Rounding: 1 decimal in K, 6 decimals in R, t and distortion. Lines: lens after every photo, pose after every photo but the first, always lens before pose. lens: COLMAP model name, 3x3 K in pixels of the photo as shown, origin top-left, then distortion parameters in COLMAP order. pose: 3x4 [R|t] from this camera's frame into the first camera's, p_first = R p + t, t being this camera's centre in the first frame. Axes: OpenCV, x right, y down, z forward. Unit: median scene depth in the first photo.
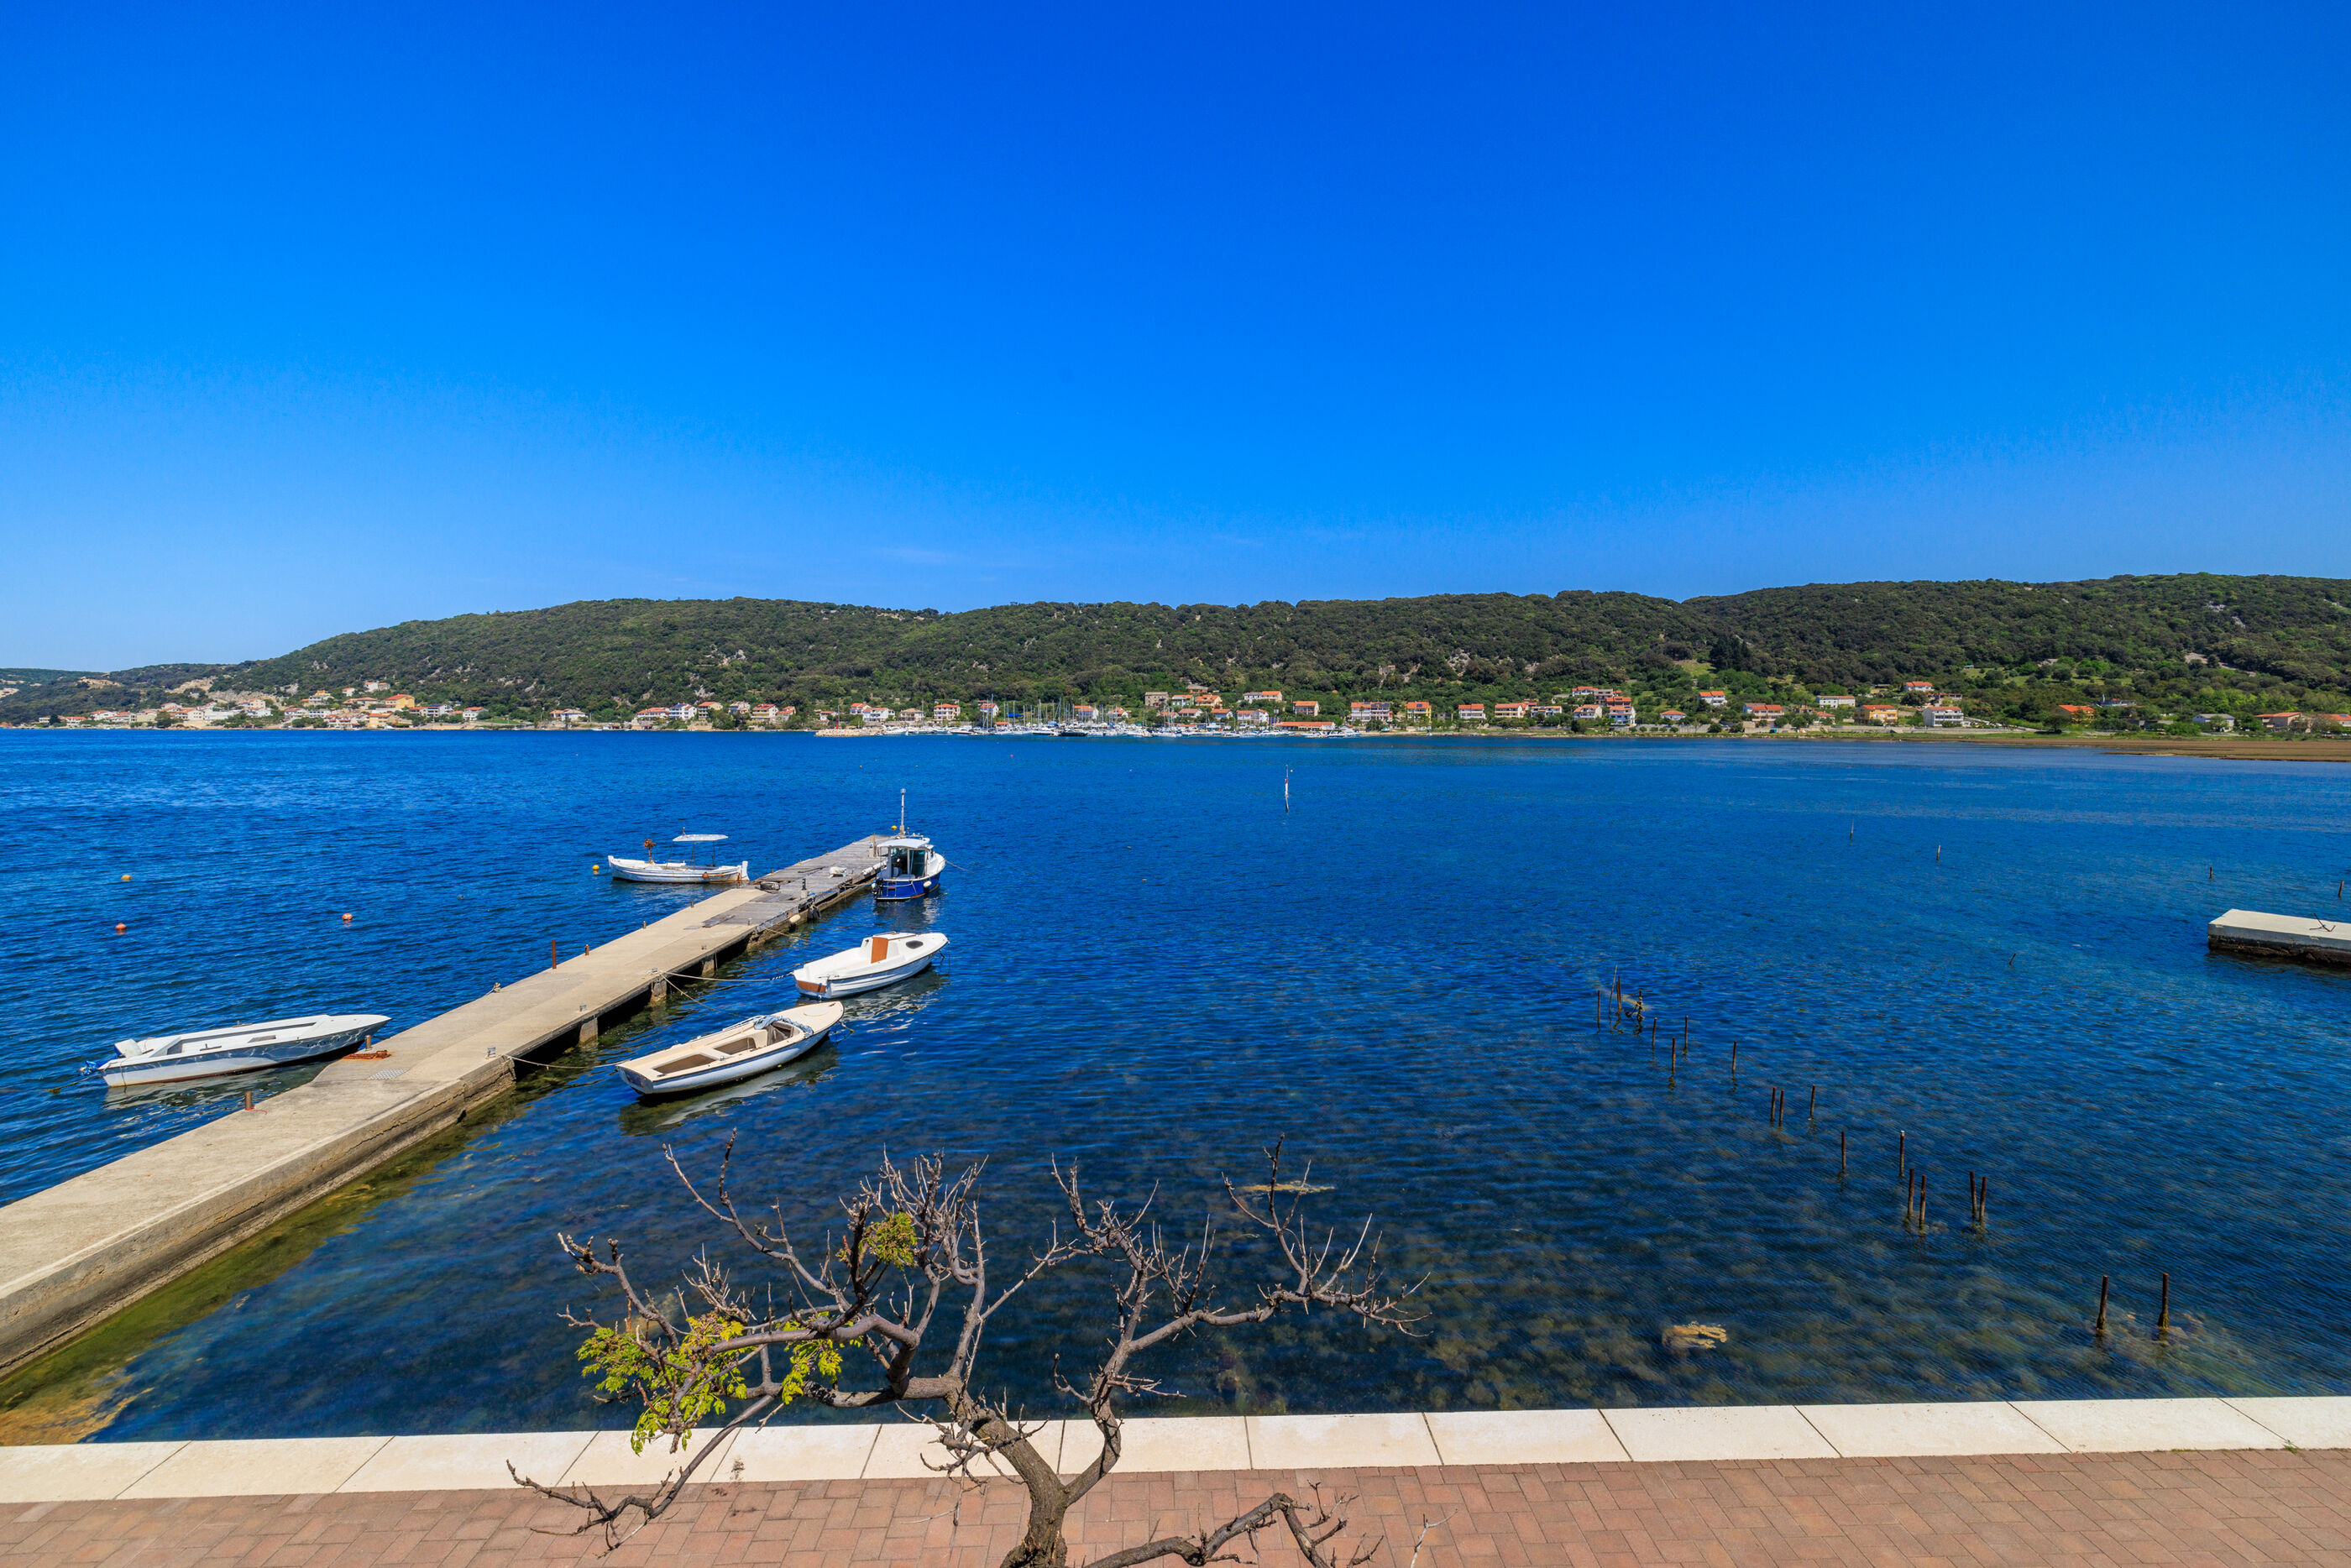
lens RADIAL K [[990.2, 0, 1178.6], [0, 990.2, 779.5], [0, 0, 1]] dist [0.001109, 0.000815]
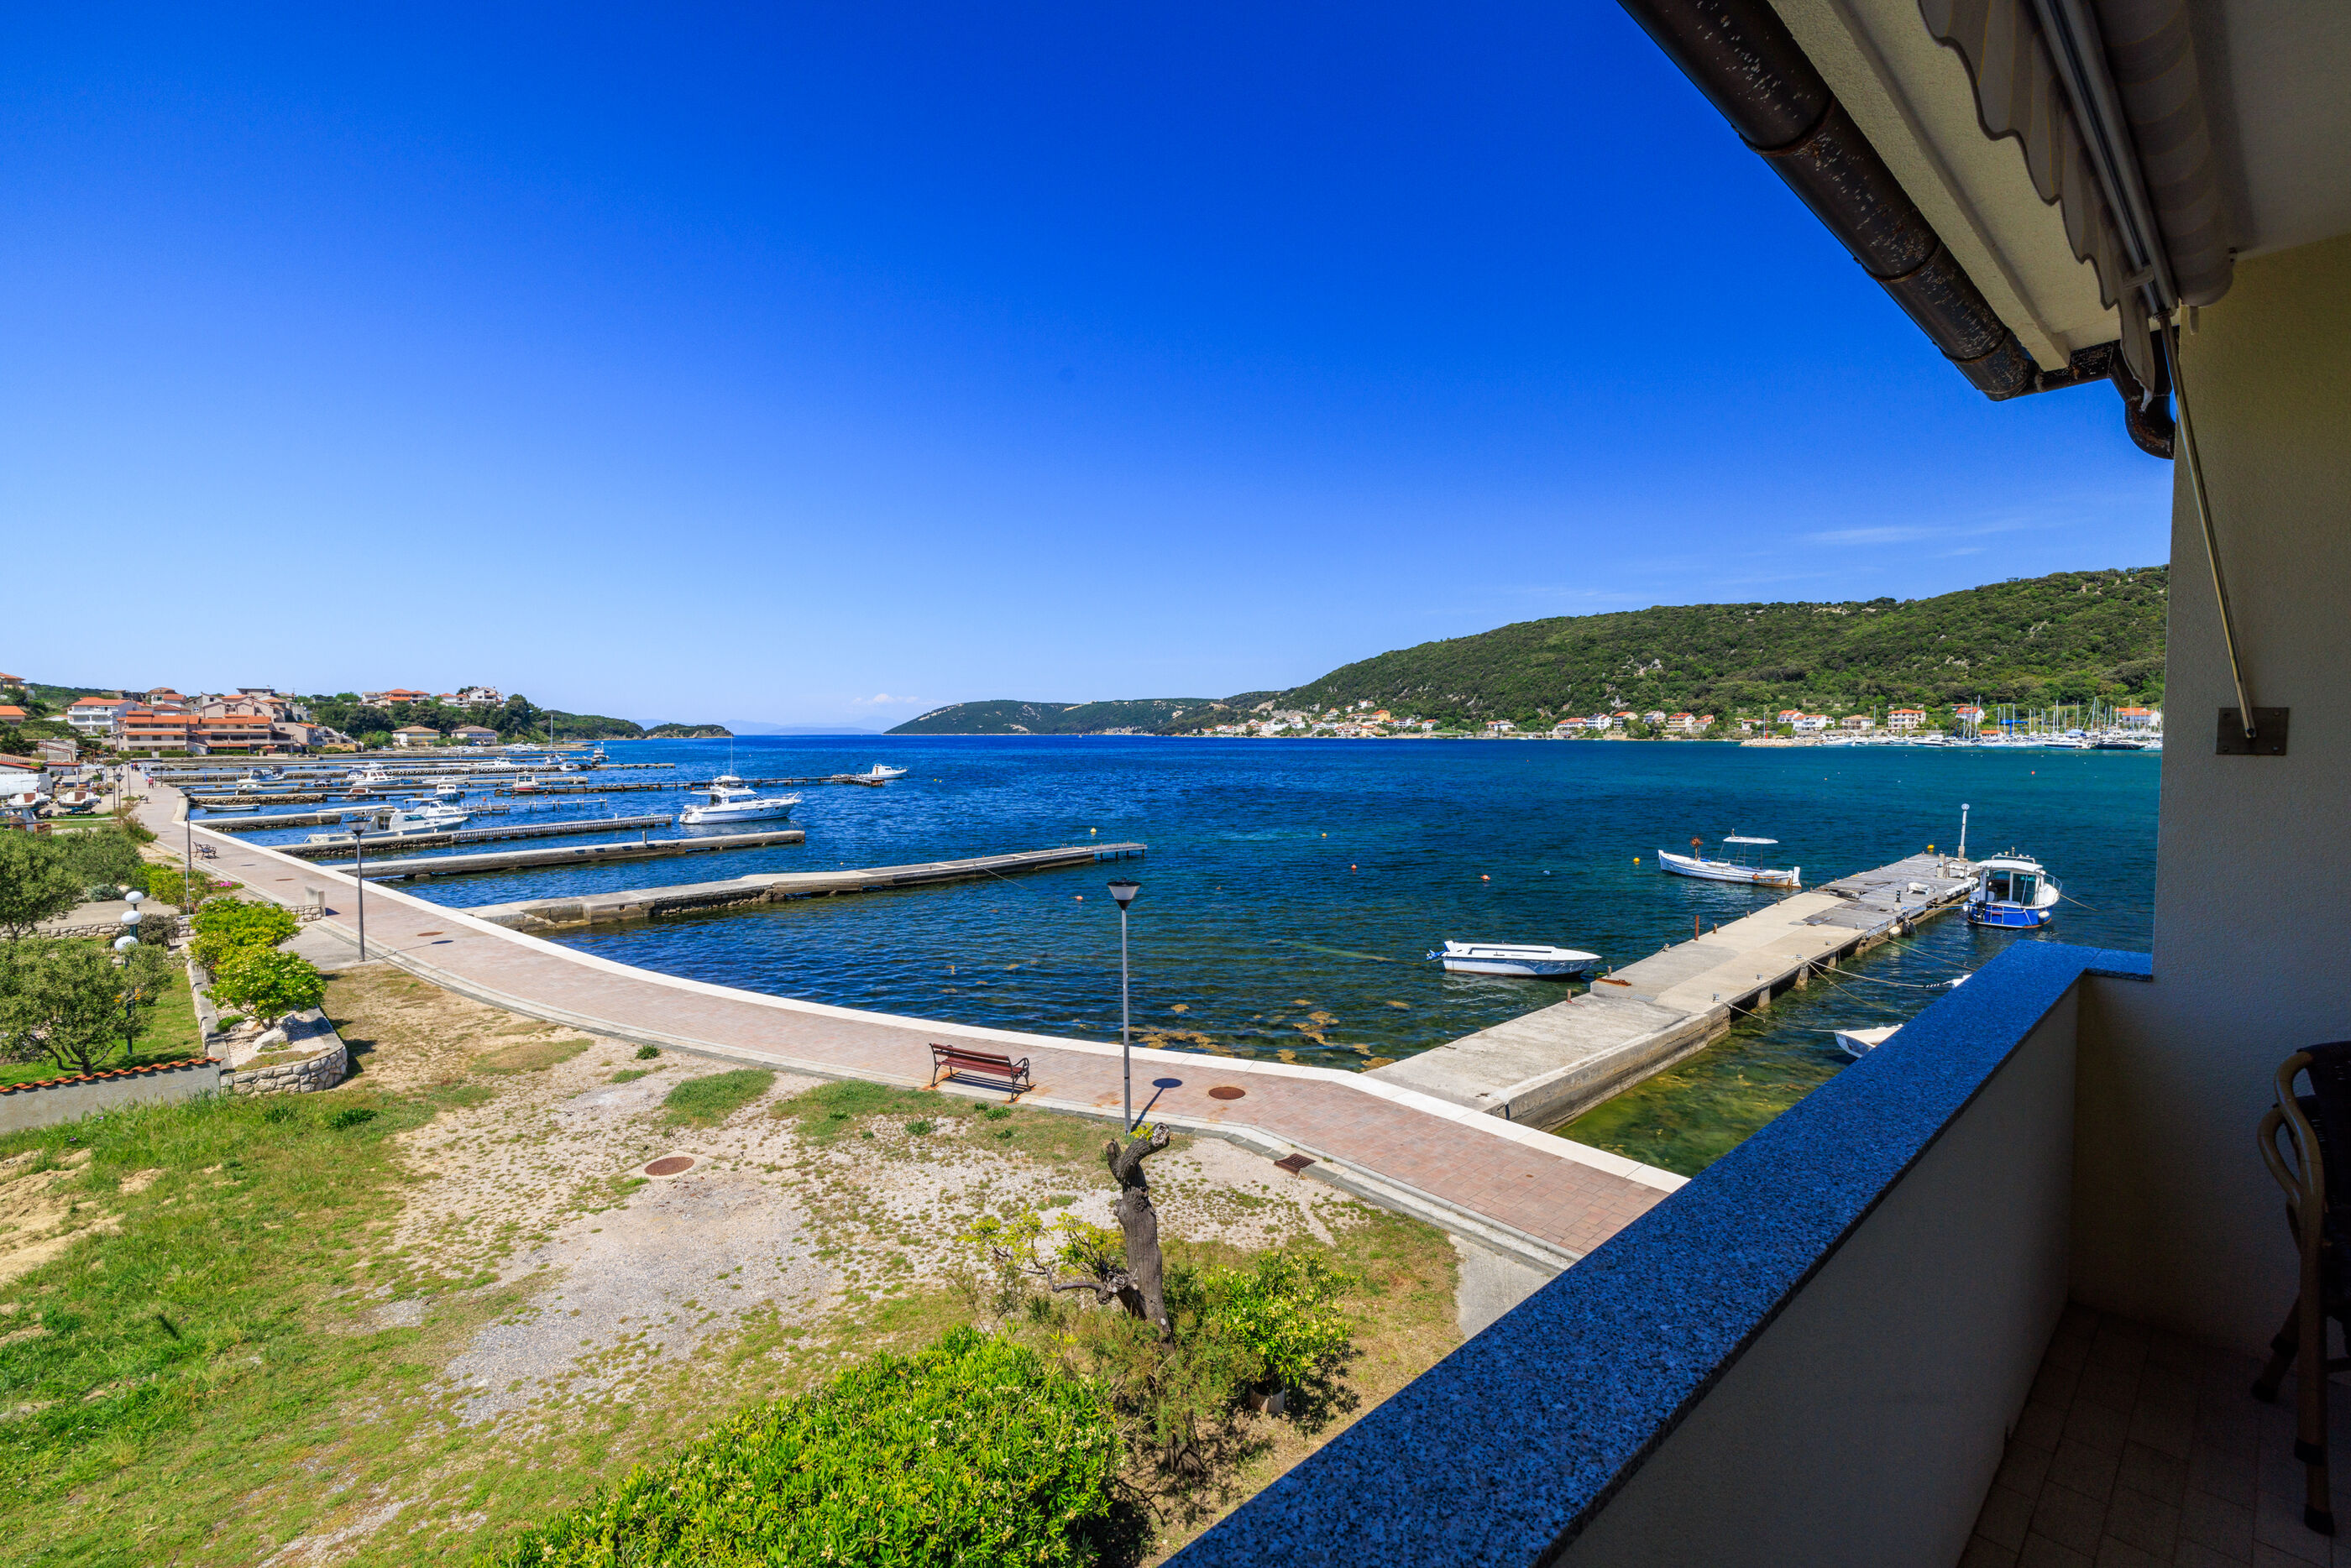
lens RADIAL K [[990.2, 0, 1166.7], [0, 990.2, 766.7], [0, 0, 1]] dist [0.001109, 0.000815]
pose [[0.654106, 0.024439, -0.756008, -0.208764], [-0.041826, 0.999117, -0.003890, 0.023839], [0.755246, 0.034165, 0.654550, -0.286505]]
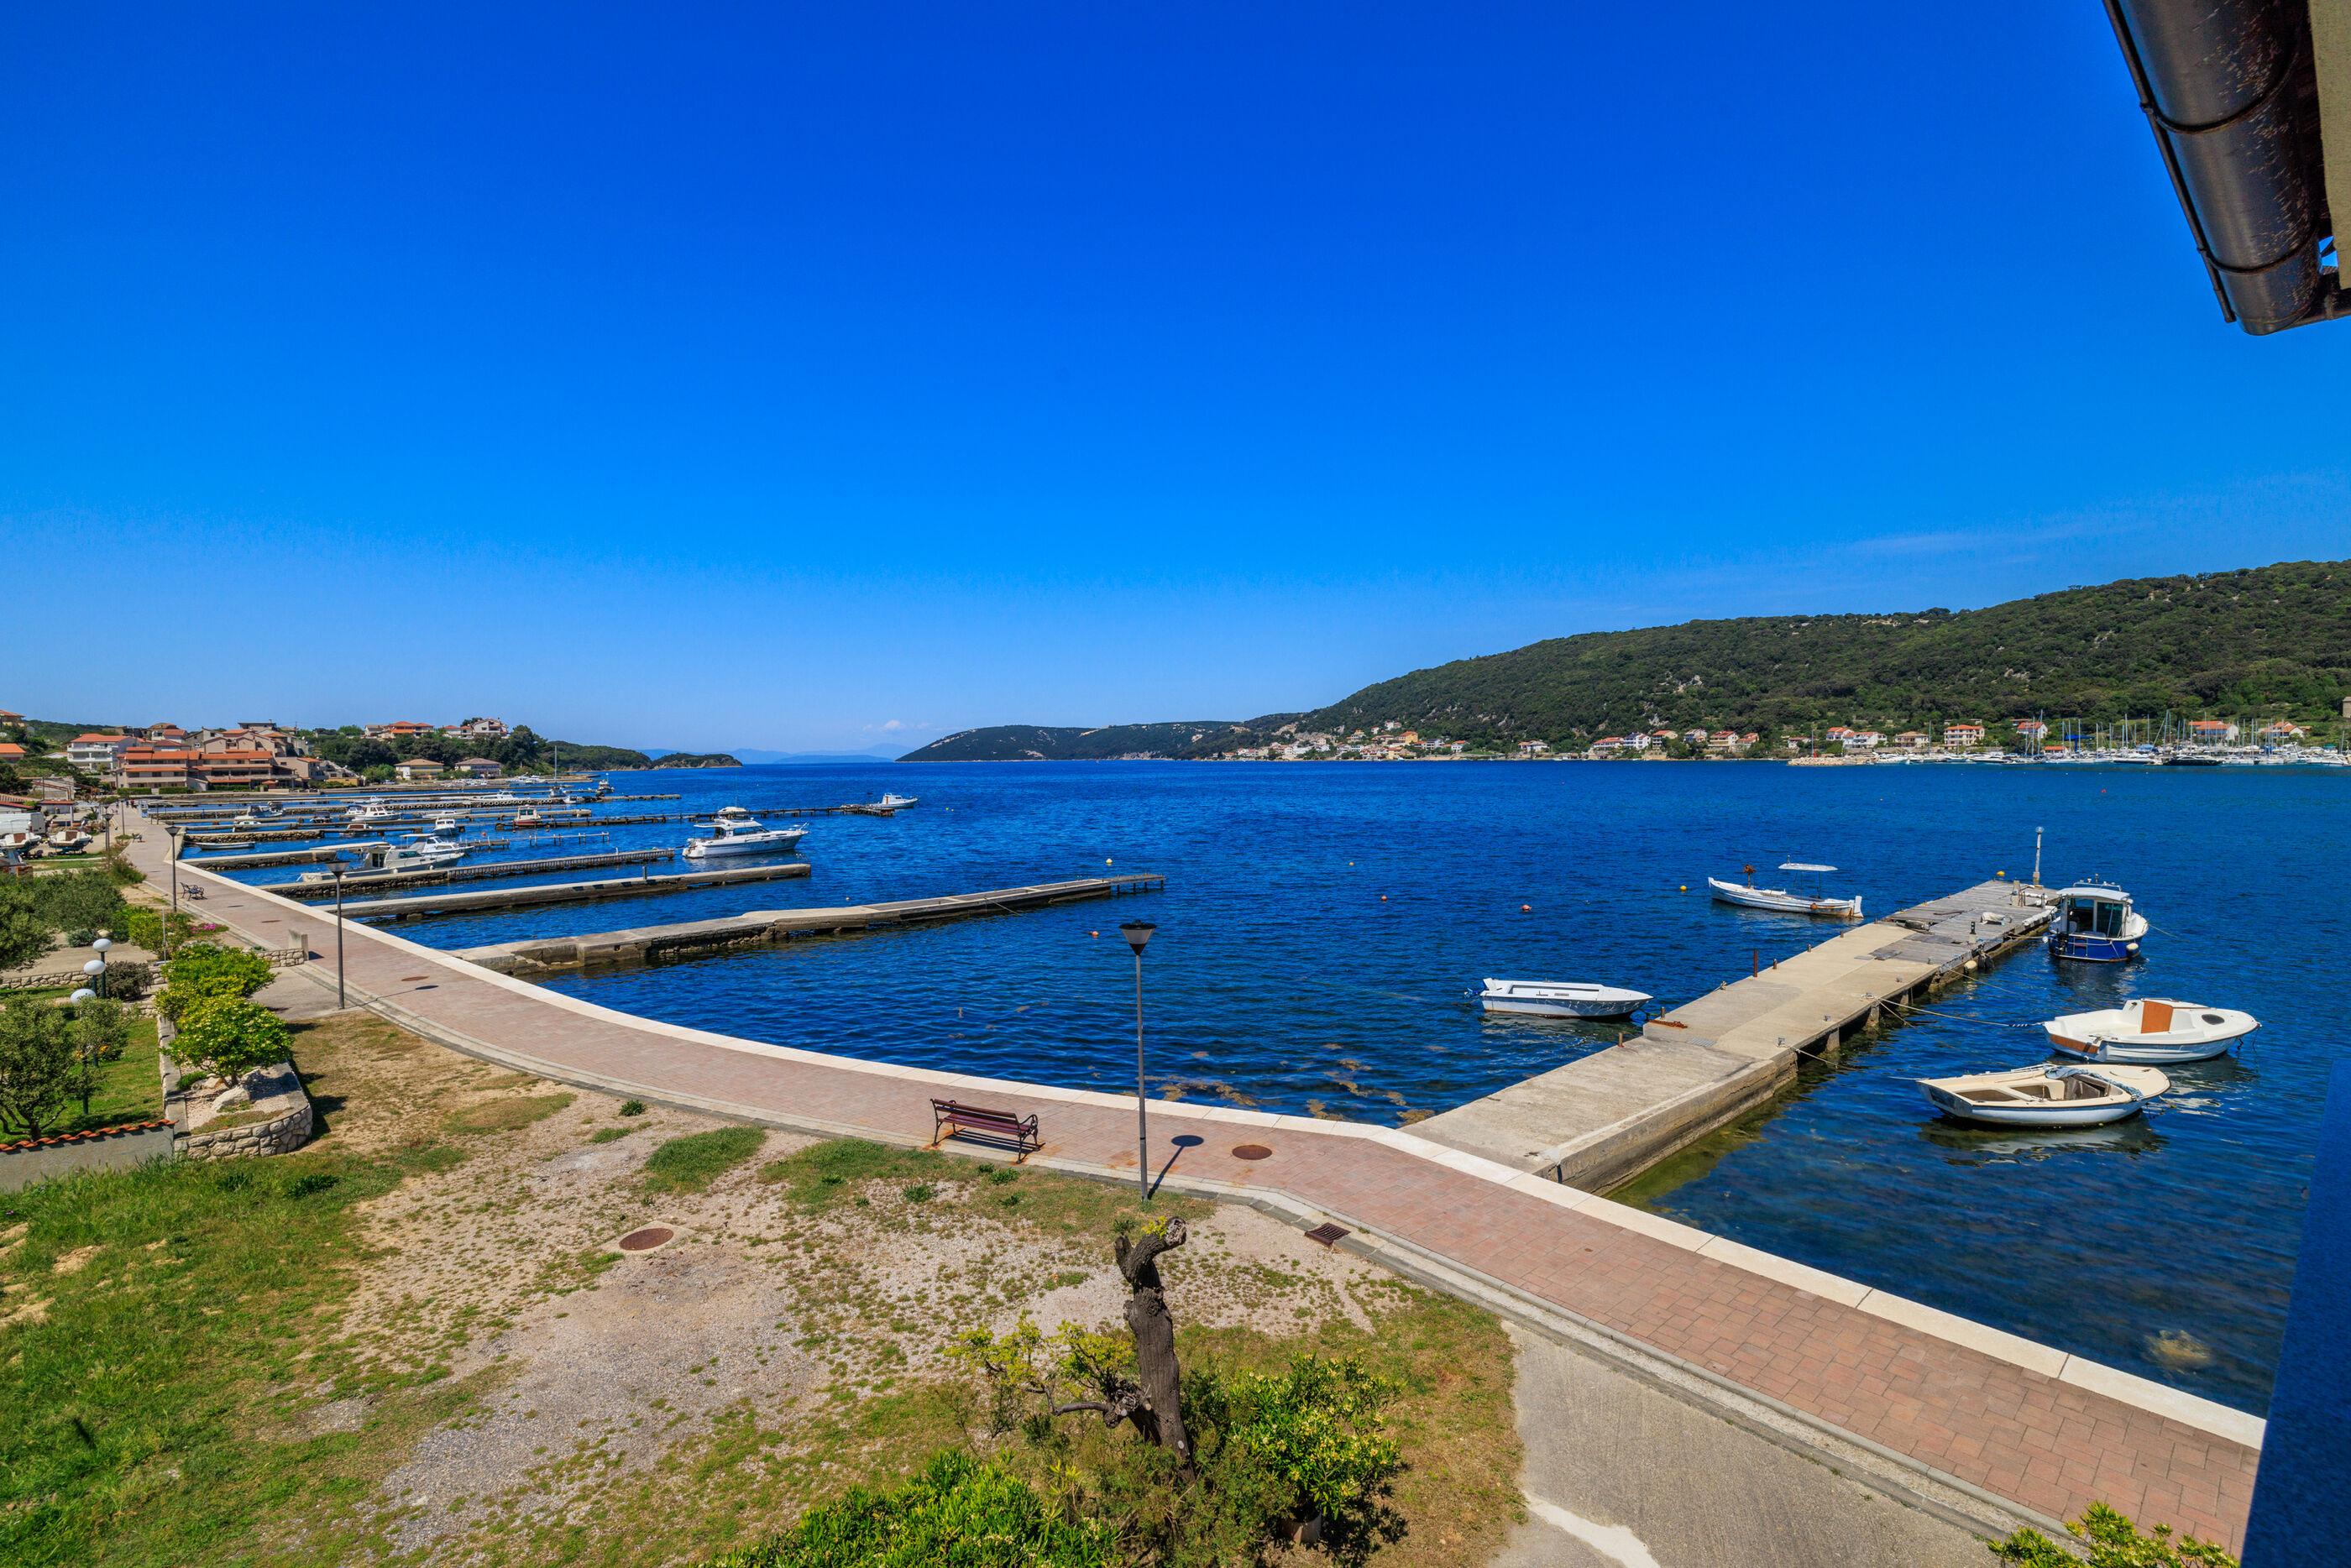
lens RADIAL K [[1016.5, 0, 1158.5], [0, 1016.5, 780.1], [0, 0, 1]] dist [-0.000620, 0.001910]
pose [[0.632861, 0.010060, -0.774200, -0.235824], [-0.033373, 0.999341, -0.014295, 0.018345], [0.773546, 0.034884, 0.632780, -0.259811]]
